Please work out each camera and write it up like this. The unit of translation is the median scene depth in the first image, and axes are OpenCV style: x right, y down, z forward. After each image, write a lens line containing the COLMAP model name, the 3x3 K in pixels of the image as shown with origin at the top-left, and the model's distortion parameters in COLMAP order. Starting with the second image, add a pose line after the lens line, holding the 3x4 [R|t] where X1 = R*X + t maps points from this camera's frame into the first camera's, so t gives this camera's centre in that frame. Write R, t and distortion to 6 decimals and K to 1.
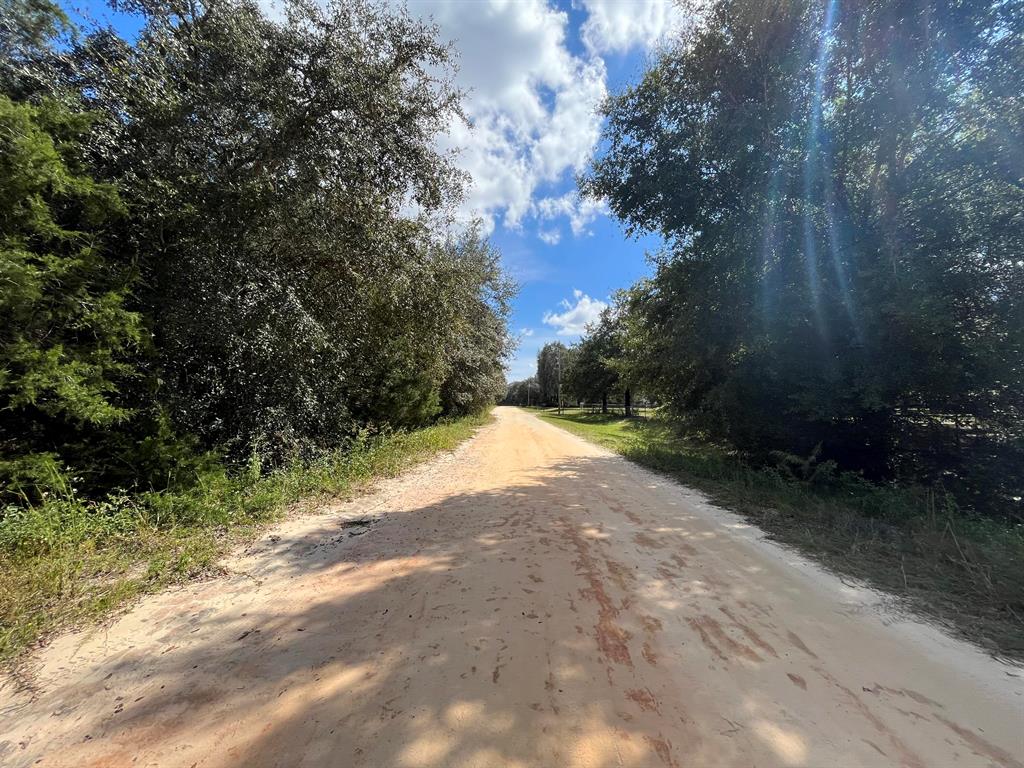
lens RADIAL K [[420.7, 0, 512.3], [0, 420.7, 380.0], [0, 0, 1]] dist [-0.001620, -0.000179]
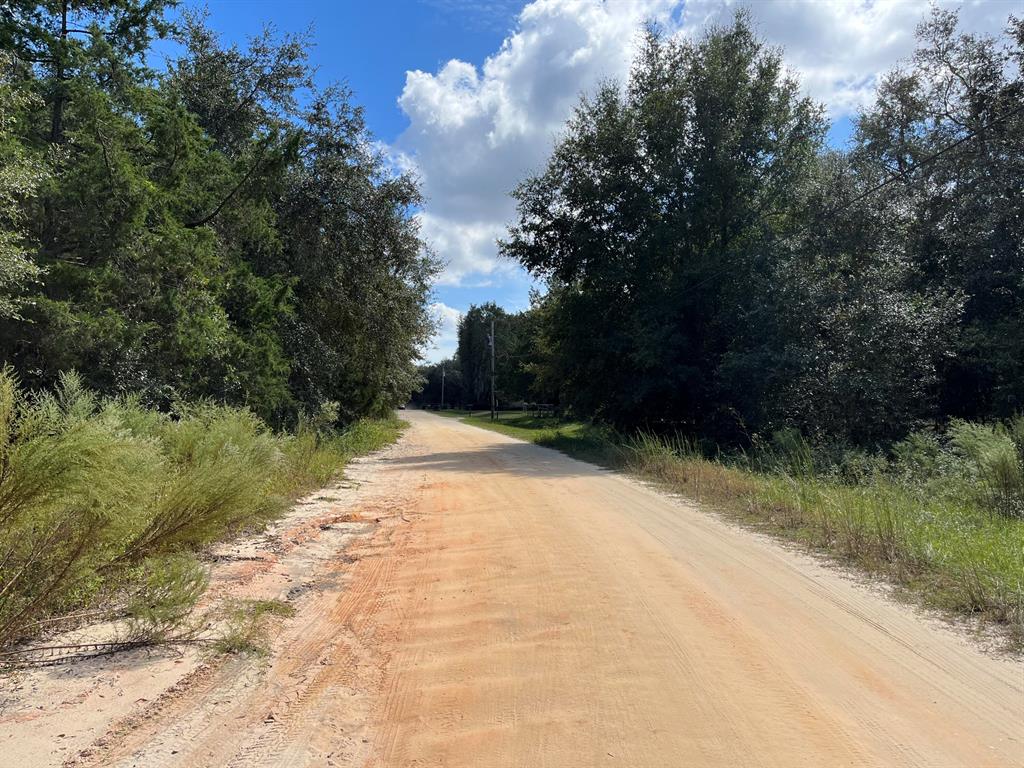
lens RADIAL K [[771.7, 0, 513.2], [0, 771.7, 357.8], [0, 0, 1]] dist [0.003444, -0.000224]
pose [[0.991140, 0.000136, 0.132818, -0.019493], [0.000565, 0.999986, -0.005238, -0.010747], [-0.132817, 0.005267, 0.991127, -0.223727]]
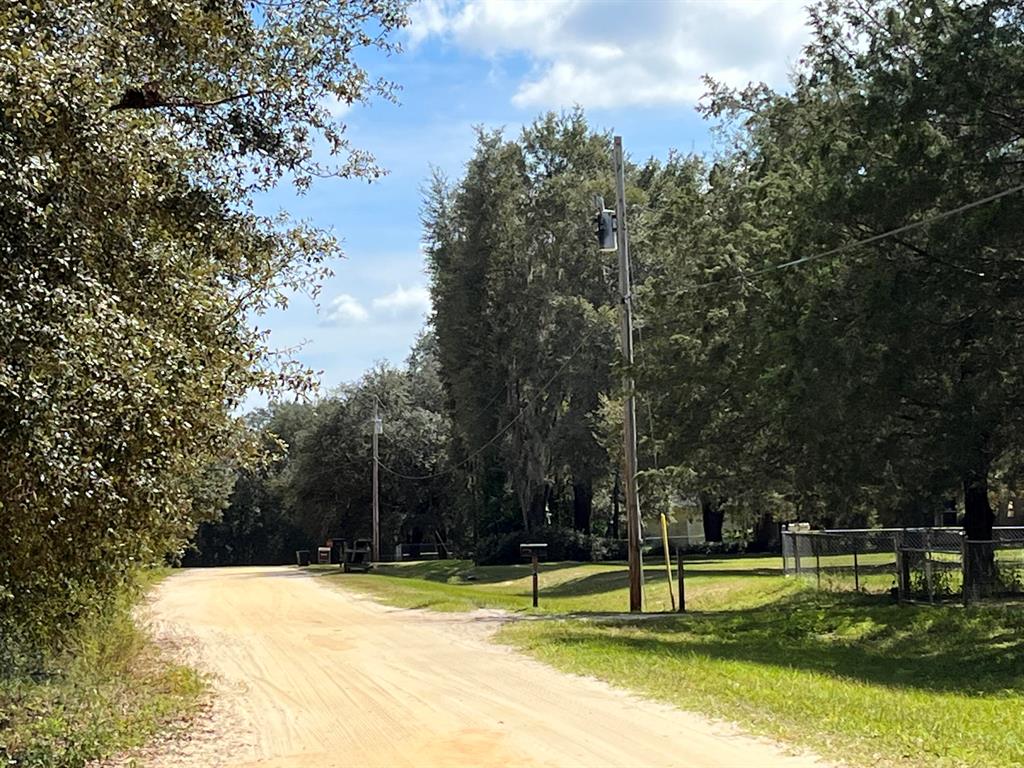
lens RADIAL K [[2653.0, 0, 512.0], [0, 2653.0, 384.0], [0, 0, 1]] dist [0.486540, -4.924633]
pose [[0.994631, -0.035947, 0.097044, -0.011609], [0.036295, 0.999339, -0.001827, 0.006957], [-0.096914, 0.005340, 0.995278, 0.129224]]
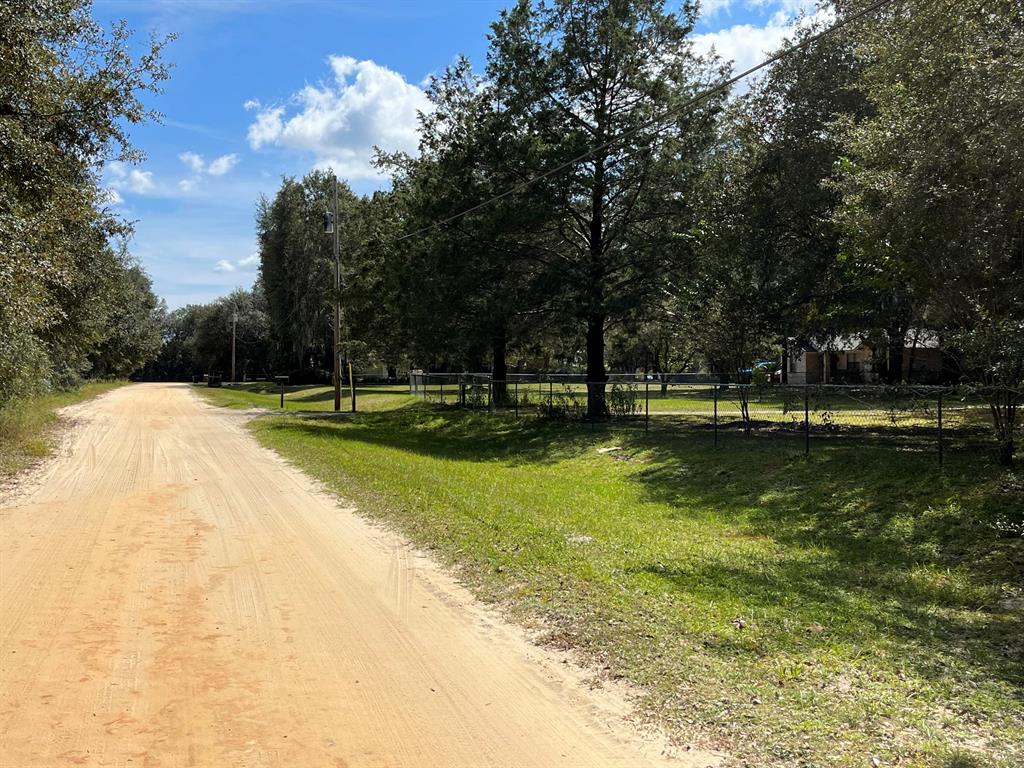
lens RADIAL K [[1194.1, 0, 512.0], [0, 1194.1, 384.0], [0, 0, 1]] dist [0.172549, 0.008028]
pose [[0.965509, -0.017241, 0.259798, 0.014660], [-0.000059, 0.997791, 0.066435, 0.010041], [-0.260370, -0.064159, 0.963375, 0.188426]]
